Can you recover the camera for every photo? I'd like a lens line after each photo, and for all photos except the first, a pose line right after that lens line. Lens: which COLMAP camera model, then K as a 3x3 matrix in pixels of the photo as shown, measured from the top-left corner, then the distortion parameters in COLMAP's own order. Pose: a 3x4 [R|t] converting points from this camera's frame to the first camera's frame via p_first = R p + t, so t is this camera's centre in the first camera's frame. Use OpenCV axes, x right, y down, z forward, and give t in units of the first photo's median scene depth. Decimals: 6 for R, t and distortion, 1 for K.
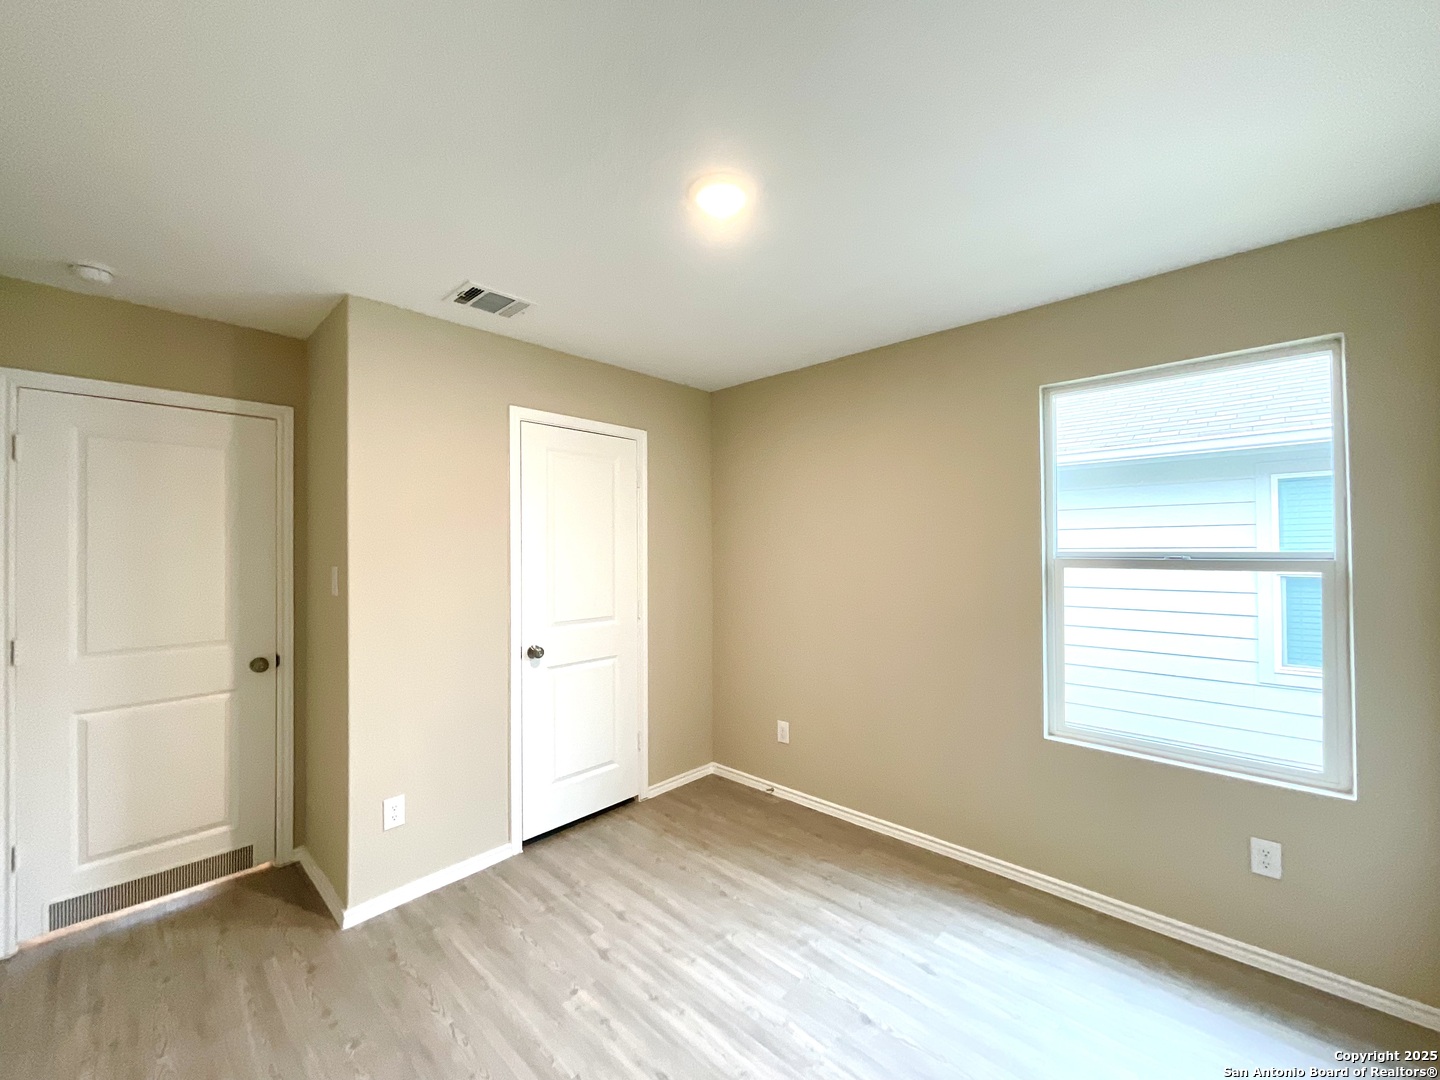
lens RADIAL K [[584.7, 0, 720.0], [0, 584.7, 540.0], [0, 0, 1]] dist [0.000429, 0.000125]
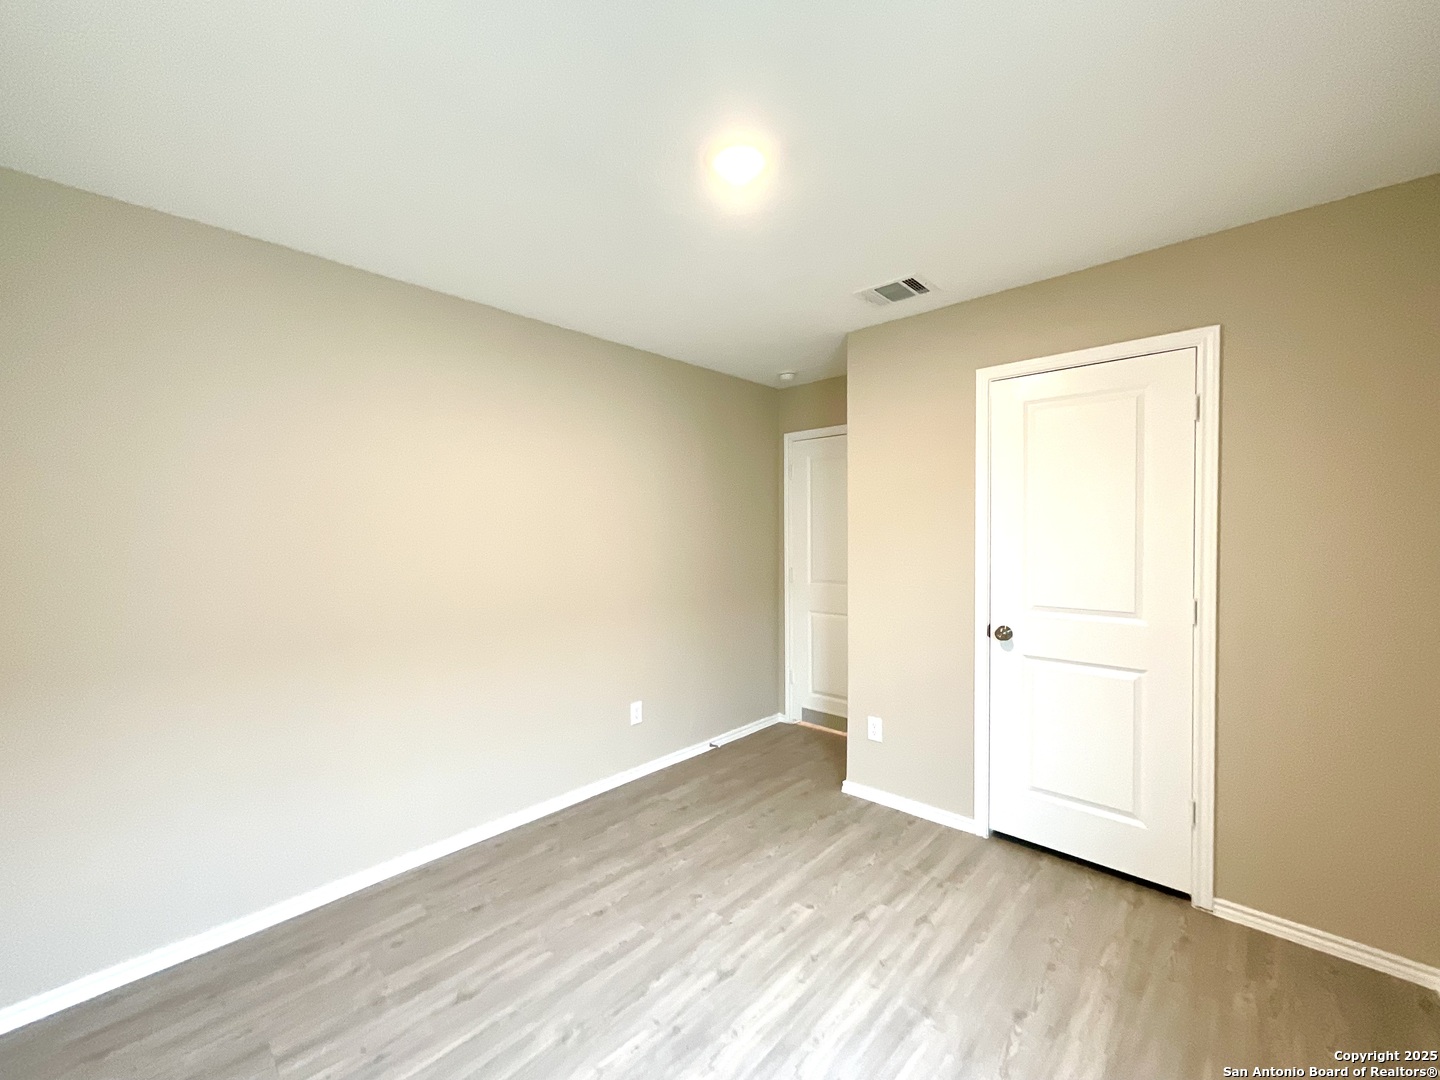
lens RADIAL K [[577.6, 0, 714.0], [0, 577.6, 542.6], [0, 0, 1]] dist [-0.001512, -0.000155]
pose [[-0.005894, 0.024155, -0.999691, 0.738911], [0.018229, 0.999545, 0.024044, 0.027307], [0.999816, -0.018082, -0.006332, 0.714884]]
